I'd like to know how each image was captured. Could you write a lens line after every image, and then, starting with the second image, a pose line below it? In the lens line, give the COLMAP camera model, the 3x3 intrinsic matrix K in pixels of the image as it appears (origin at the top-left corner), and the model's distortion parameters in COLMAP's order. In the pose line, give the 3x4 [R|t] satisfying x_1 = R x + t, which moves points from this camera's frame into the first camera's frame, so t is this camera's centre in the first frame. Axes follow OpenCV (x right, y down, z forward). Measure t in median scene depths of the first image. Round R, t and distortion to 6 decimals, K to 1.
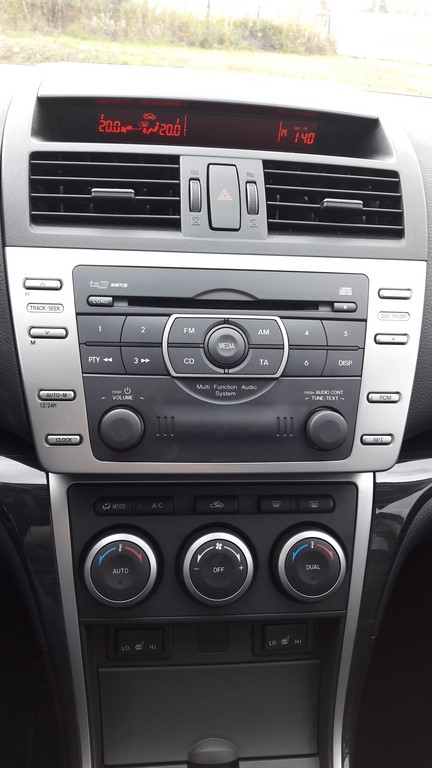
lens RADIAL K [[631.7, 0, 216.0], [0, 631.7, 384.0], [0, 0, 1]] dist [0.155142, -0.396180]
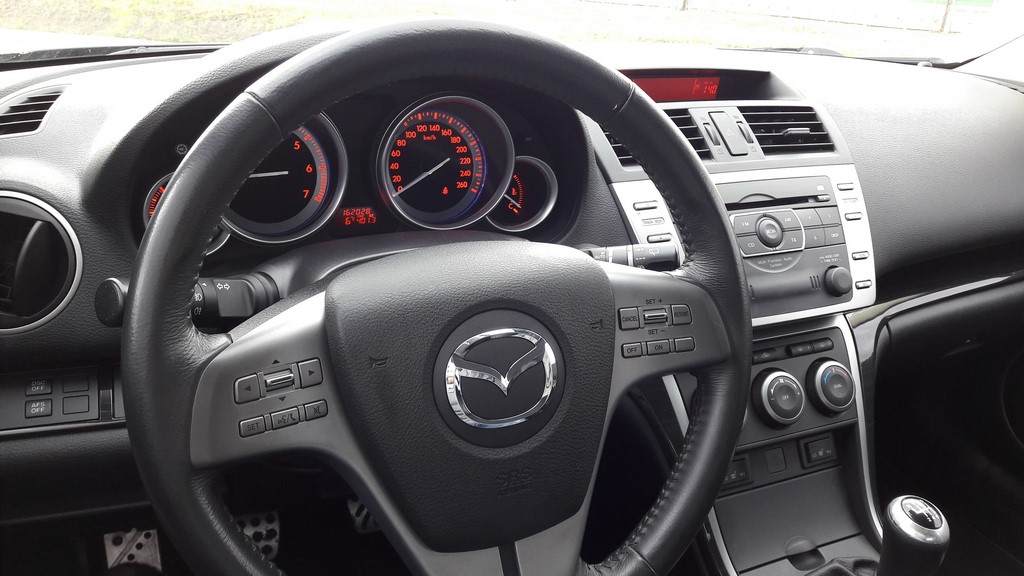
lens RADIAL K [[842.2, 0, 511.1], [0, 842.2, 284.3], [0, 0, 1]] dist [0.155142, -0.396180]
pose [[0.941487, -0.143497, 0.304976, -1.073144], [0.183907, 0.976987, -0.108048, 0.146664], [-0.282453, 0.157813, 0.946211, -0.591494]]
